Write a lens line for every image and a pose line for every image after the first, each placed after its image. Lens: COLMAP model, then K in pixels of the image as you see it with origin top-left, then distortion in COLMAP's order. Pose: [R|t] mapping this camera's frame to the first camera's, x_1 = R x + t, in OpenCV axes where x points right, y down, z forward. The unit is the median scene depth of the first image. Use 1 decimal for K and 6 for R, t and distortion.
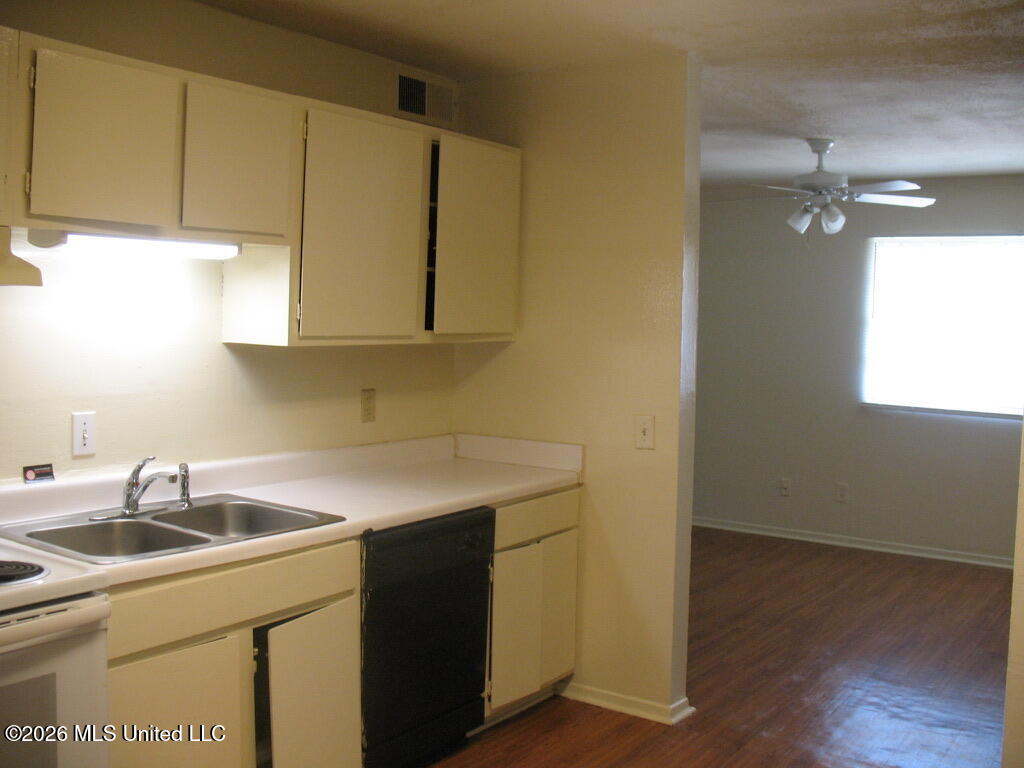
lens RADIAL K [[1062.0, 0, 512.0], [0, 1062.0, 384.0], [0, 0, 1]] dist [-0.208883, 0.257330]
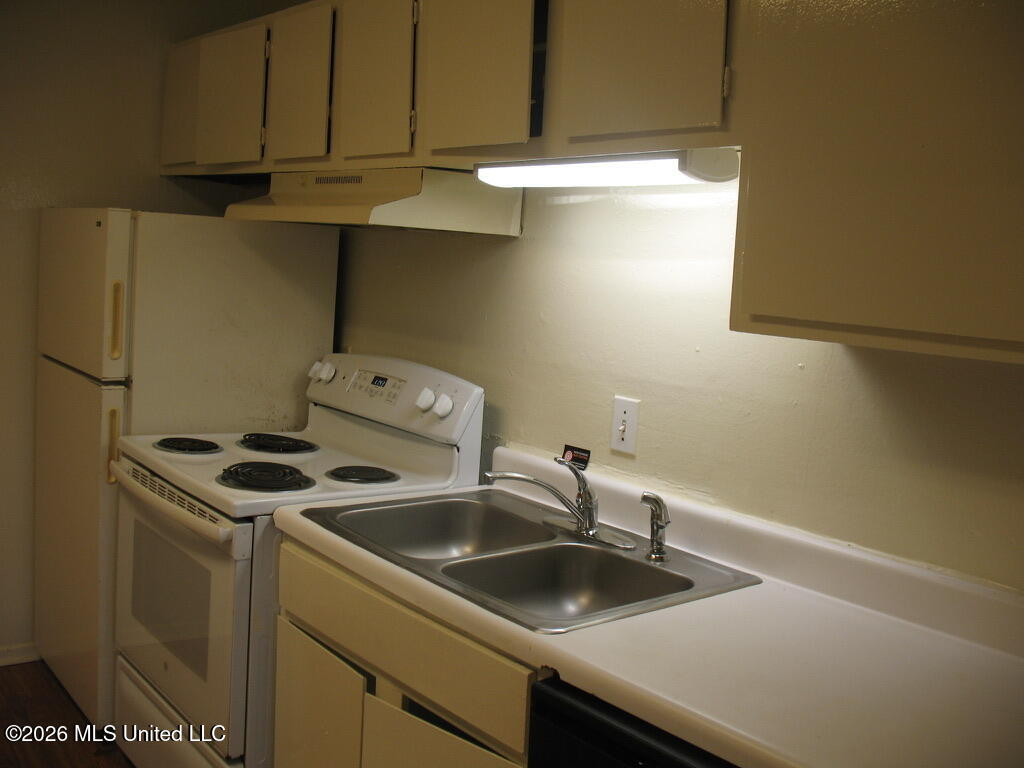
lens RADIAL K [[1062.0, 0, 512.0], [0, 1062.0, 384.0], [0, 0, 1]] dist [-0.208883, 0.257330]
pose [[-0.291385, 0.064492, -0.954429, 0.302440], [-0.135399, 0.984900, 0.107888, -0.046679], [0.946975, 0.160666, -0.278253, 0.941114]]
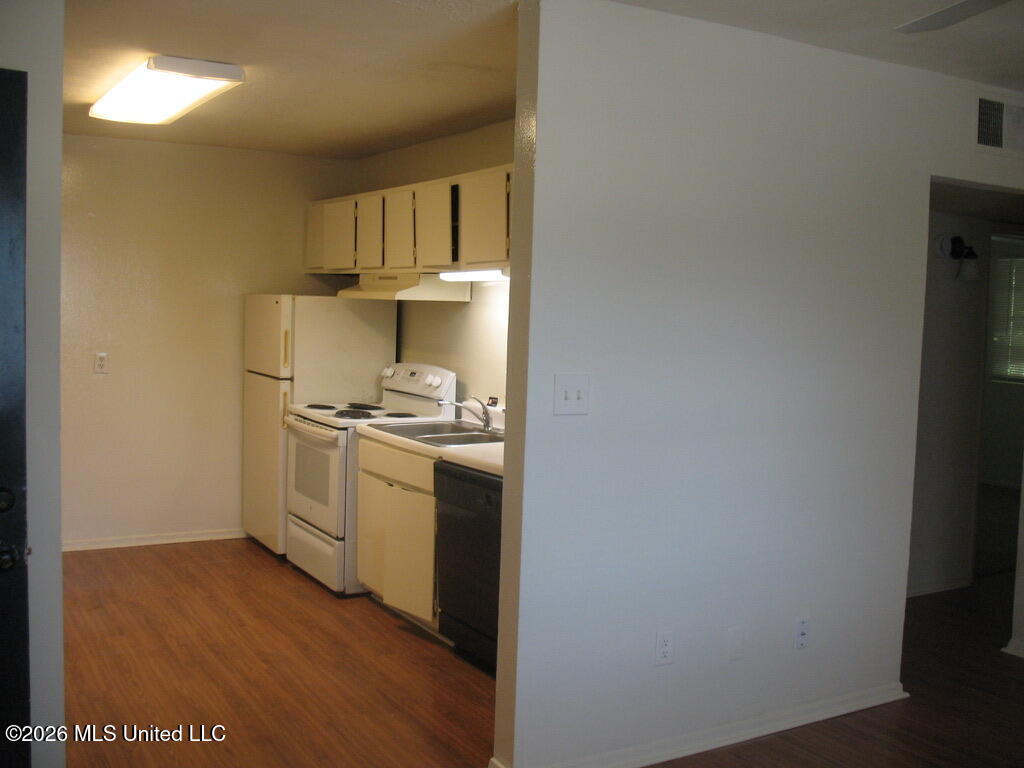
lens RADIAL K [[1062.0, 0, 512.0], [0, 1062.0, 384.0], [0, 0, 1]] dist [-0.208883, 0.257330]
pose [[-0.419220, 0.030666, -0.907367, 0.991349], [-0.094894, 0.992475, 0.077385, -0.075219], [0.902912, 0.118545, -0.413155, 1.441286]]
